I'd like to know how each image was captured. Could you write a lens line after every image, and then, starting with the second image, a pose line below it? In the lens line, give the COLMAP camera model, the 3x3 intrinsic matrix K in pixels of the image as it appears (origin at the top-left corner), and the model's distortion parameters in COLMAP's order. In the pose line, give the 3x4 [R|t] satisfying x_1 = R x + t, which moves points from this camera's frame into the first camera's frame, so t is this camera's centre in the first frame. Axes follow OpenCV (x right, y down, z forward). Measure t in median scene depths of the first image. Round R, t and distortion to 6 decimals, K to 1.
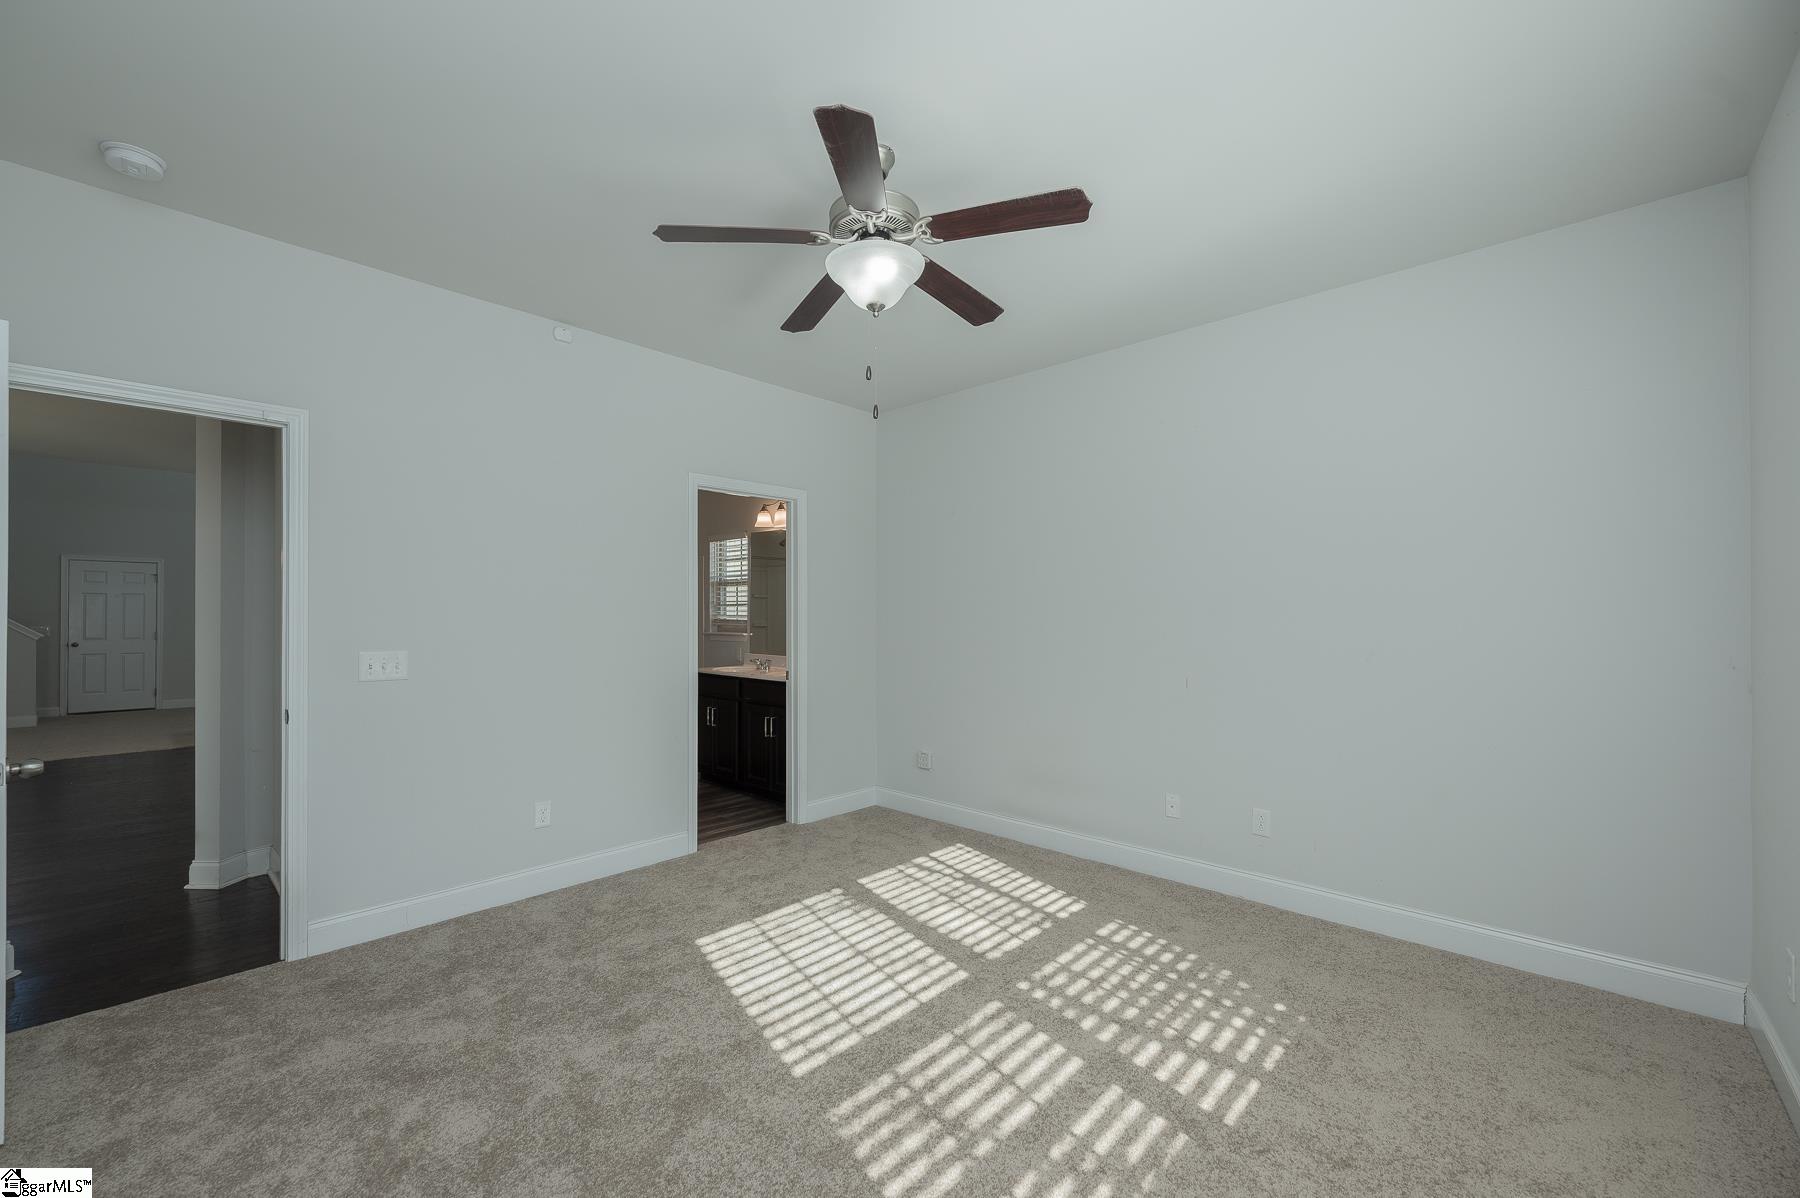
lens RADIAL K [[713.8, 0, 896.2], [0, 713.8, 610.1], [0, 0, 1]] dist [-0.000230, -0.000785]
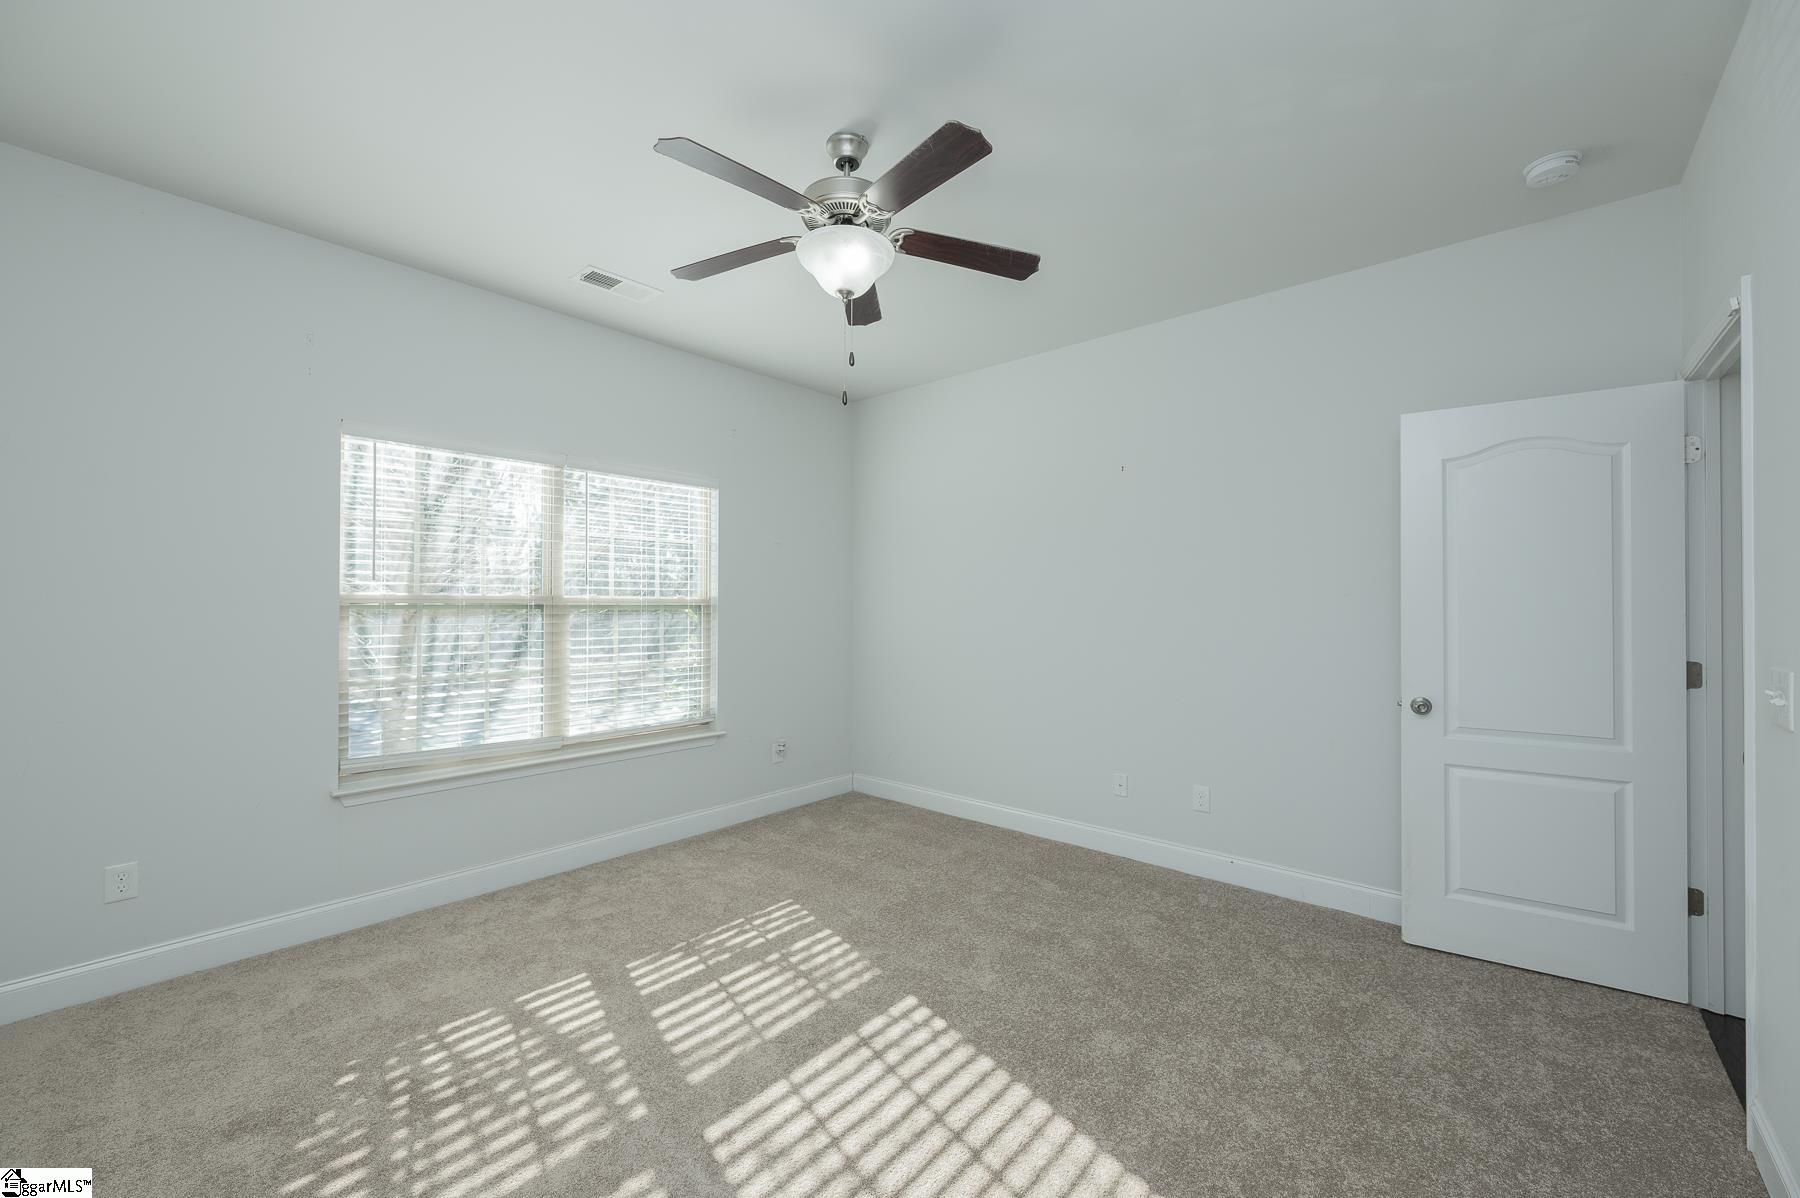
lens RADIAL K [[713.8, 0, 889.0], [0, 713.8, 601.3], [0, 0, 1]] dist [-0.000230, -0.000785]
pose [[-0.999738, -0.001686, -0.022848, -0.055171], [-0.001445, 0.999943, -0.010575, 0.015628], [0.022864, -0.010539, -0.999683, 1.620248]]
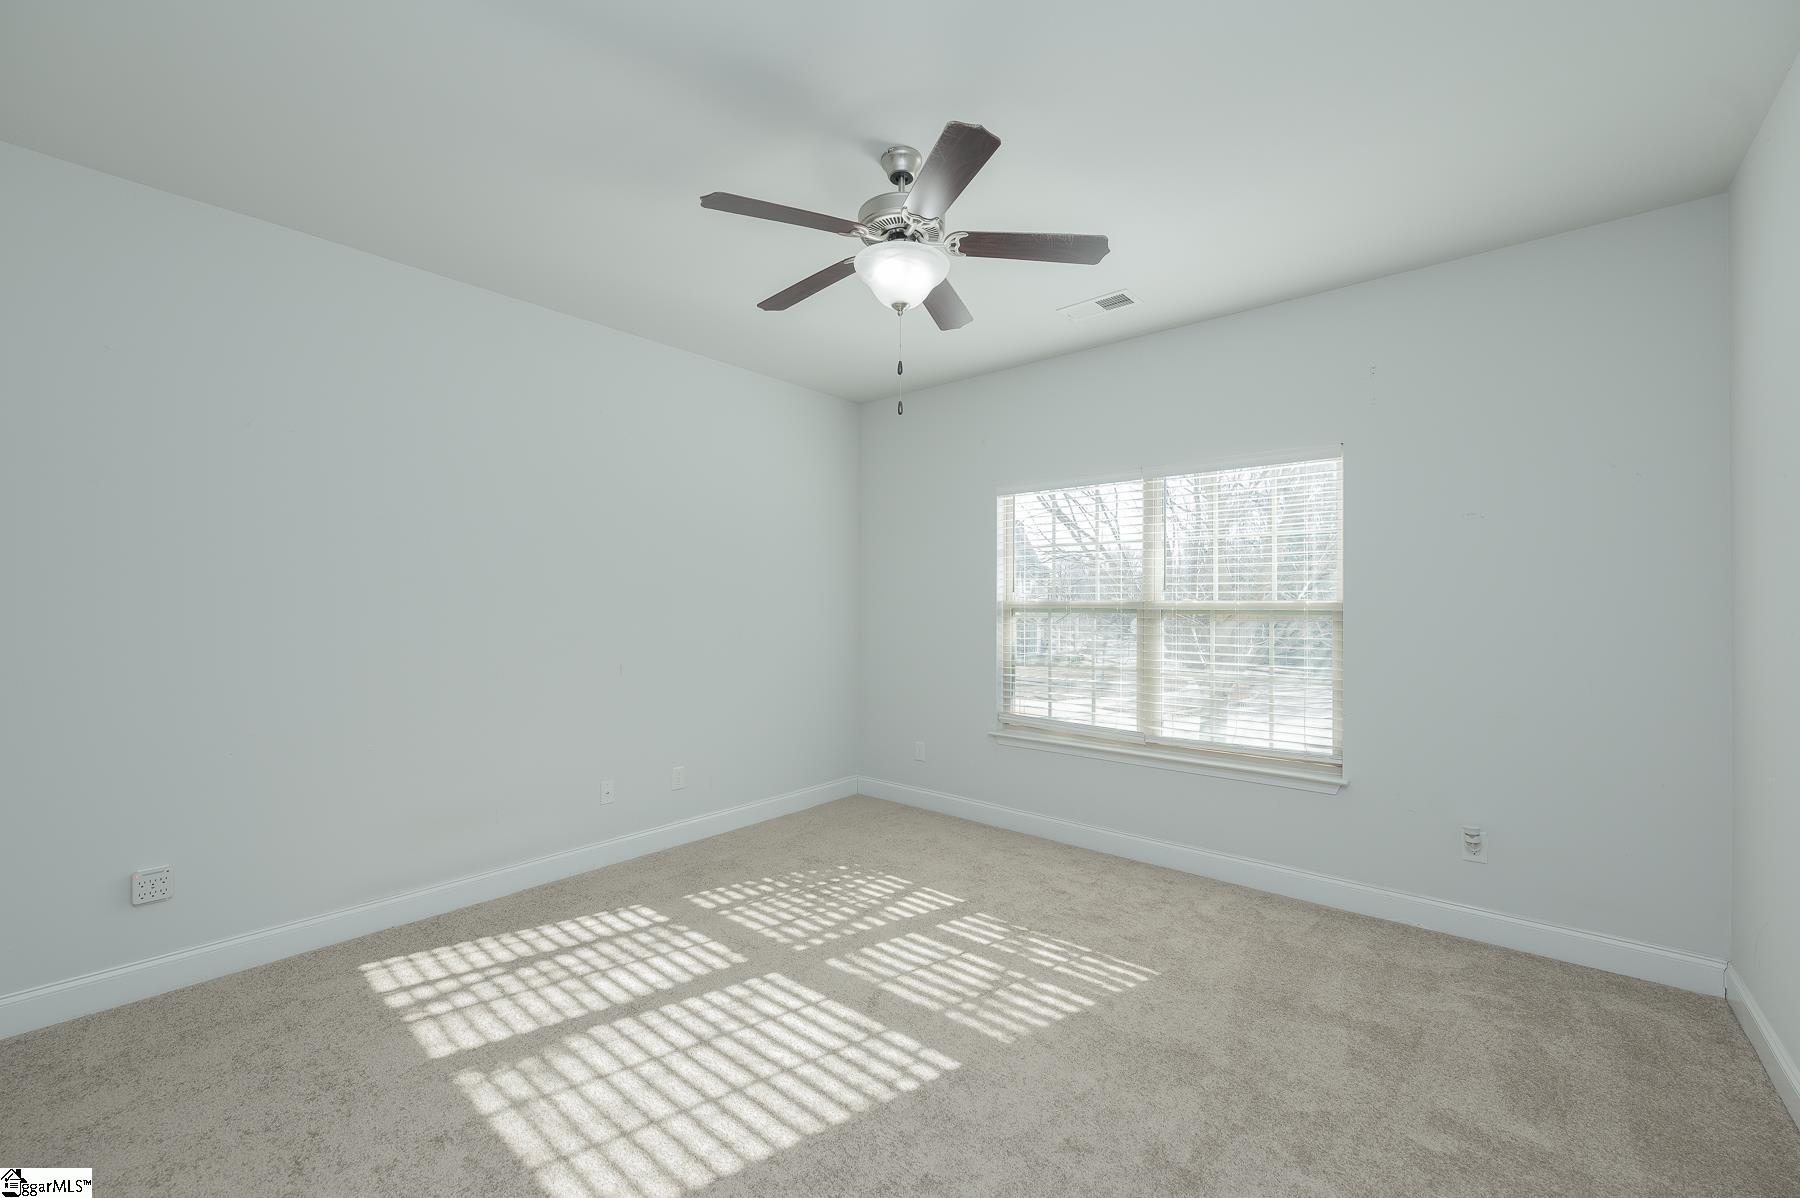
lens RADIAL K [[713.8, 0, 883.2], [0, 713.8, 599.9], [0, 0, 1]] dist [-0.000230, -0.000785]
pose [[-0.033883, 0.008098, 0.999393, -0.853204], [-0.008964, 0.999924, -0.008407, 0.006165], [-0.999386, -0.009244, -0.033808, 0.856174]]
